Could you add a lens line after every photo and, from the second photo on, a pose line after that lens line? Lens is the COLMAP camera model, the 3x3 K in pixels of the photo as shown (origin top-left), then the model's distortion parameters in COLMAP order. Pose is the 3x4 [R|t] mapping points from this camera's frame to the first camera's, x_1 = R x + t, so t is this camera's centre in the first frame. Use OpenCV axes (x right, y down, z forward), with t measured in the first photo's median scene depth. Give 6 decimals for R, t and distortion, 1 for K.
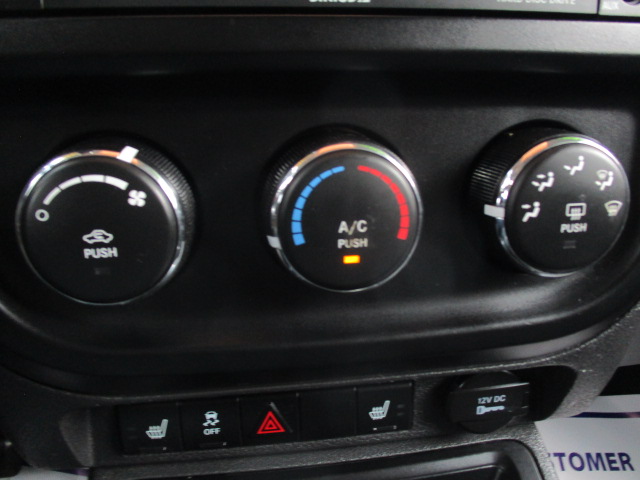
lens RADIAL K [[548.6, 0, 319.1], [0, 548.6, 238.3], [0, 0, 1]] dist [0.002518, -0.003842]
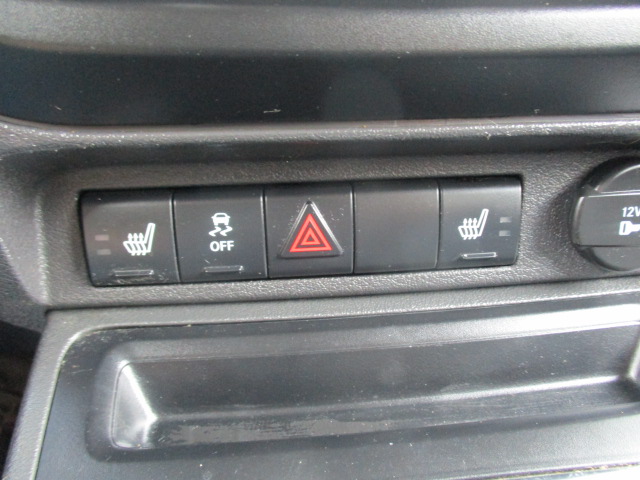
lens RADIAL K [[511.9, 0, 323.1], [0, 511.9, 218.7], [0, 0, 1]] dist [-0.007579, -0.000060]
pose [[0.999341, 0.000275, -0.036310, -0.049528], [-0.002687, 0.997791, -0.066384, 0.349772], [0.036211, 0.066437, 0.997133, 0.376252]]
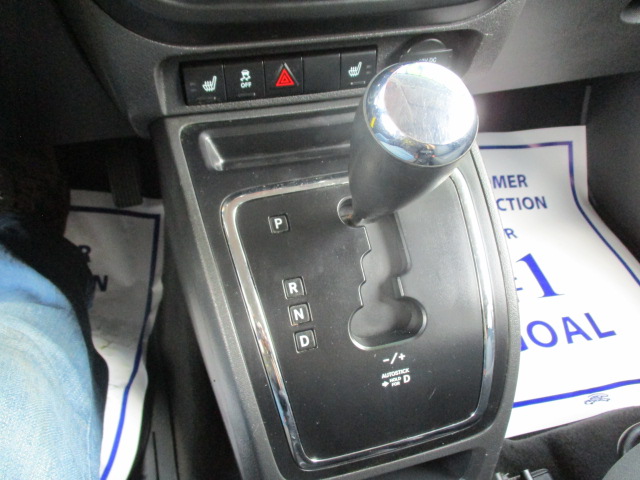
lens RADIAL K [[548.6, 0, 319.4], [0, 548.6, 243.3], [0, 0, 1]] dist [0.002518, -0.003842]
pose [[0.991538, -0.070479, 0.109023, -0.185398], [0.026148, 0.931010, 0.364056, 0.208080], [-0.127160, -0.358124, 0.924974, -0.553172]]
